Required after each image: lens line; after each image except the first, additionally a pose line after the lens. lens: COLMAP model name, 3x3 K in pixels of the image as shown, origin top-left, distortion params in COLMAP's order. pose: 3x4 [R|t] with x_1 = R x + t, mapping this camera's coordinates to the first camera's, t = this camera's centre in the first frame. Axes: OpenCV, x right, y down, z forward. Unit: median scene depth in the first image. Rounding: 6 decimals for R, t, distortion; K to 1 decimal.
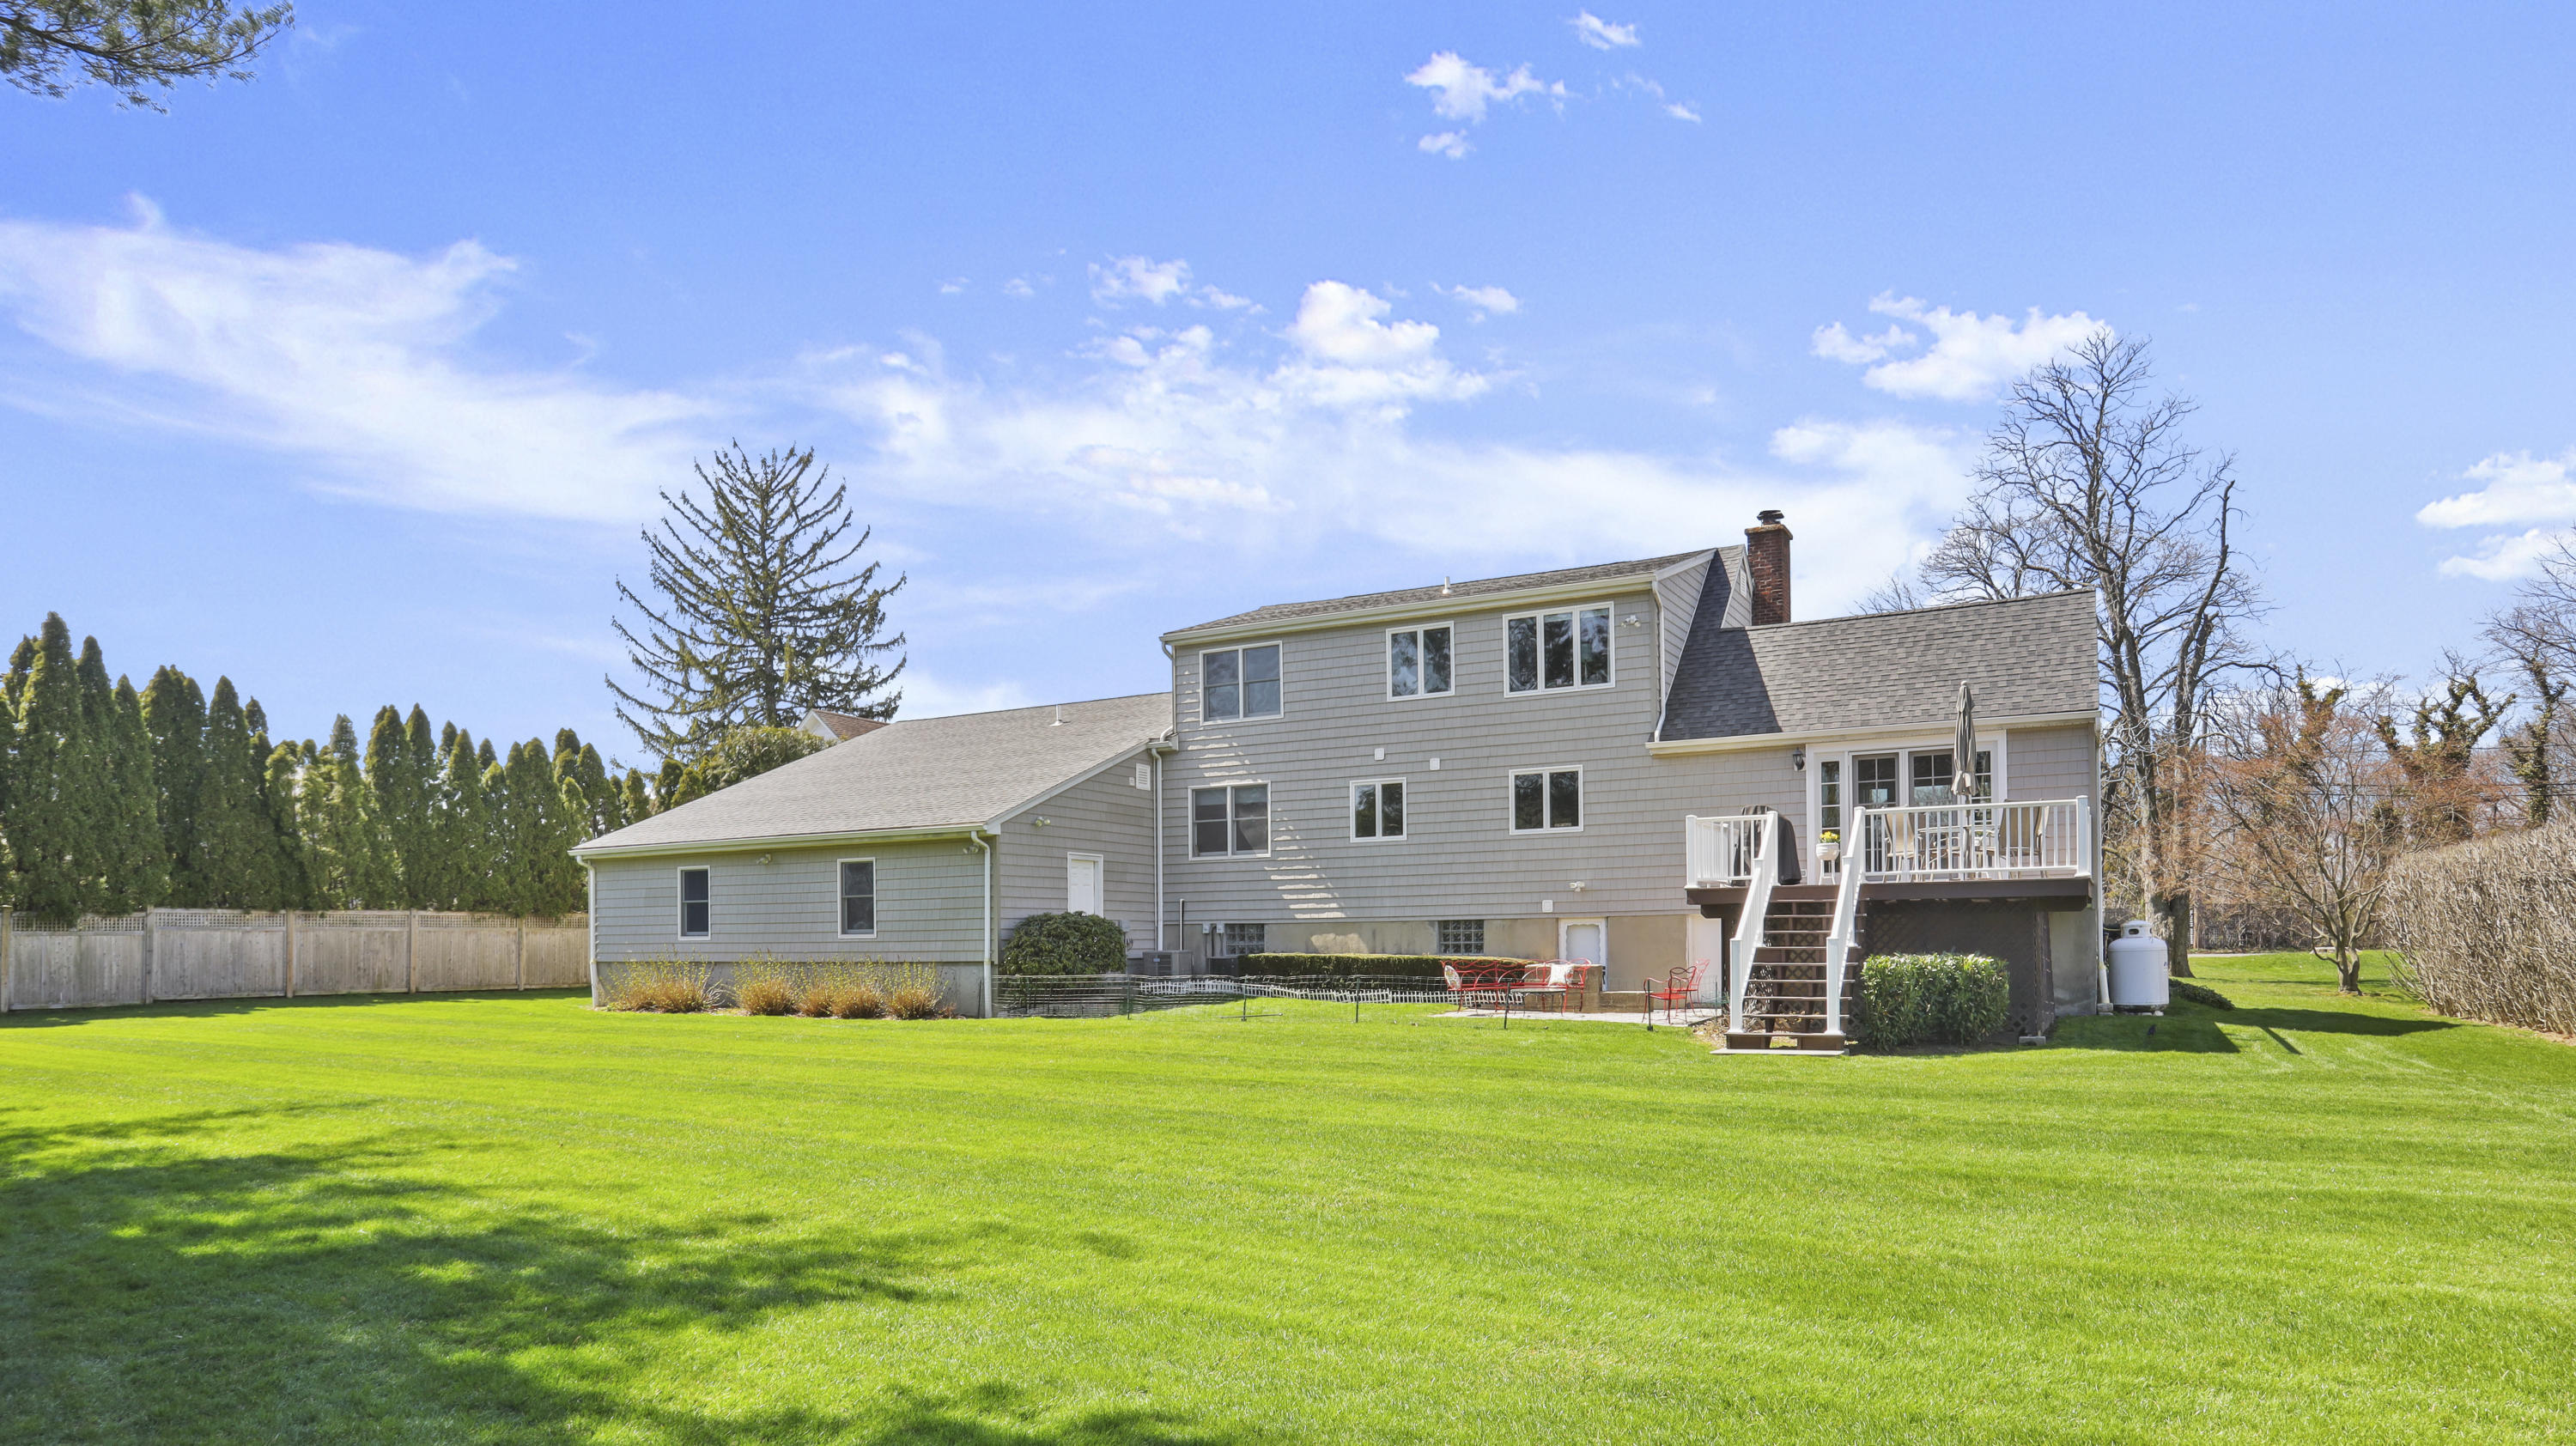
lens RADIAL K [[1583.2, 0, 1289.3], [0, 1583.2, 963.5], [0, 0, 1]] dist [-0.032144, 0.000842]
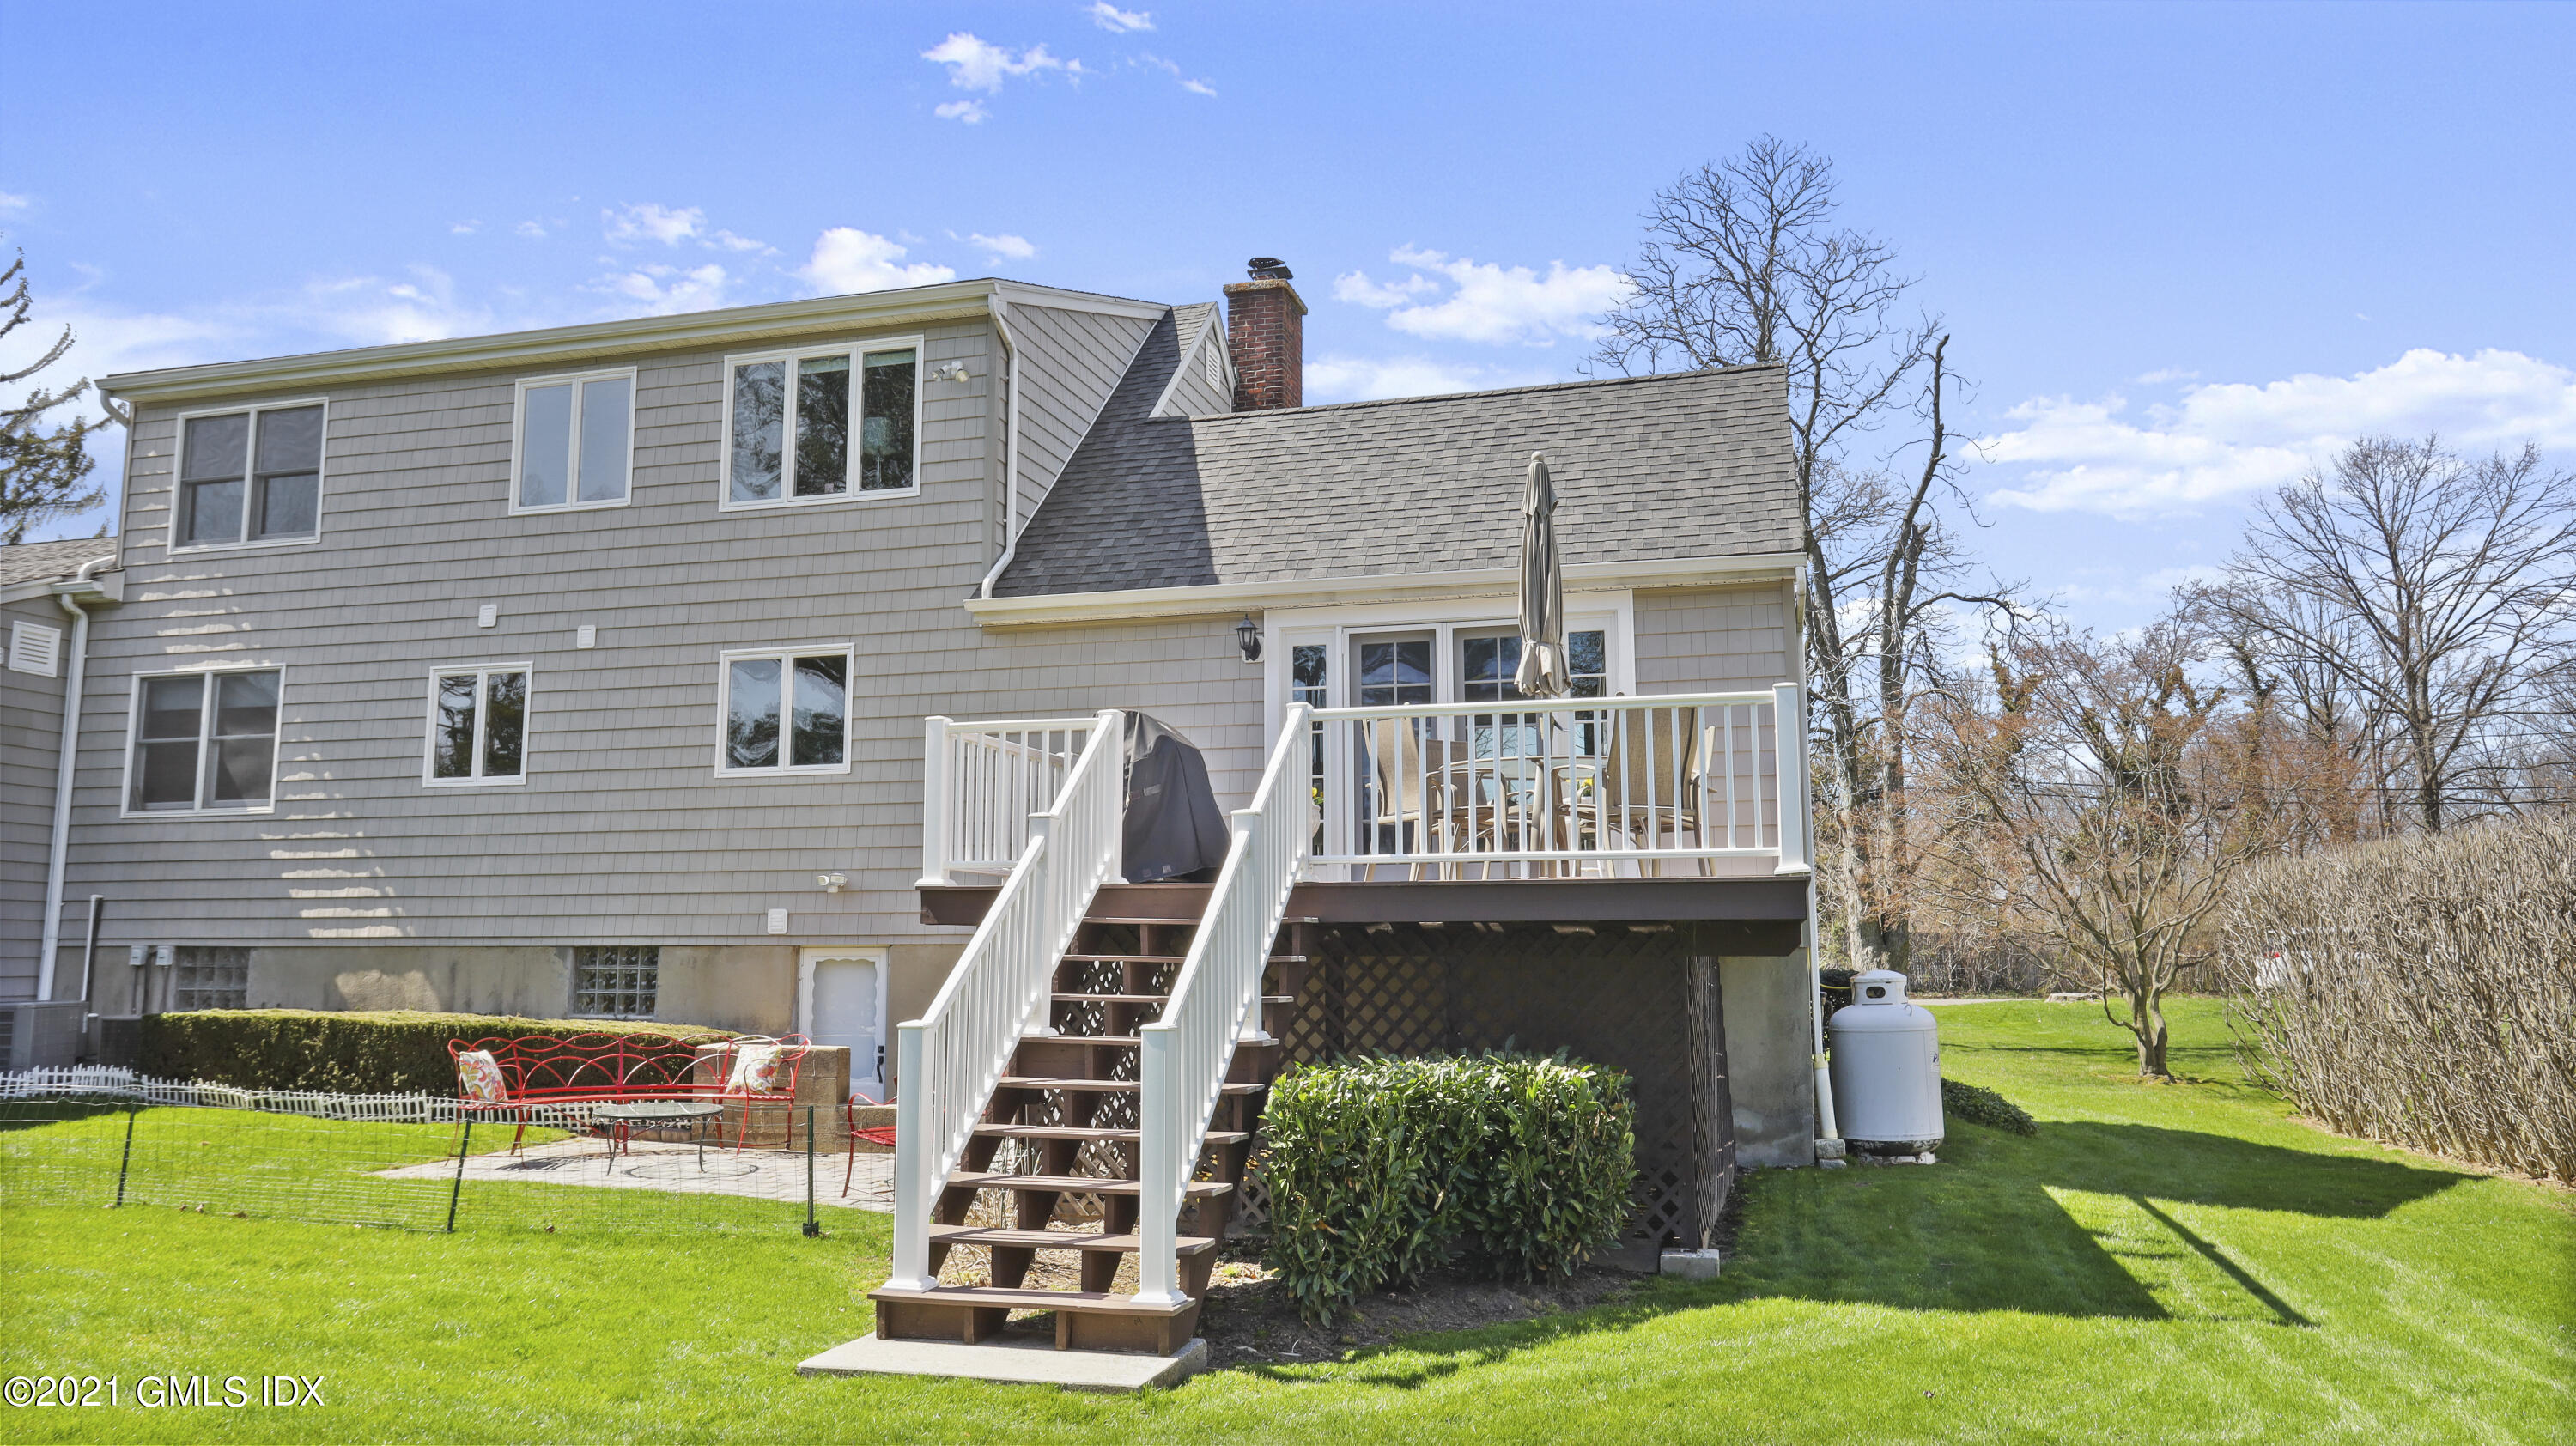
lens RADIAL K [[1856.7, 0, 1288.0], [0, 1856.7, 723.0], [0, 0, 1]] dist [0.001810, 0.005141]
pose [[0.974367, 0.040868, 0.221220, 0.179710], [-0.009519, 0.989969, -0.140961, -0.016469], [-0.224762, 0.135242, 0.964983, 0.374098]]
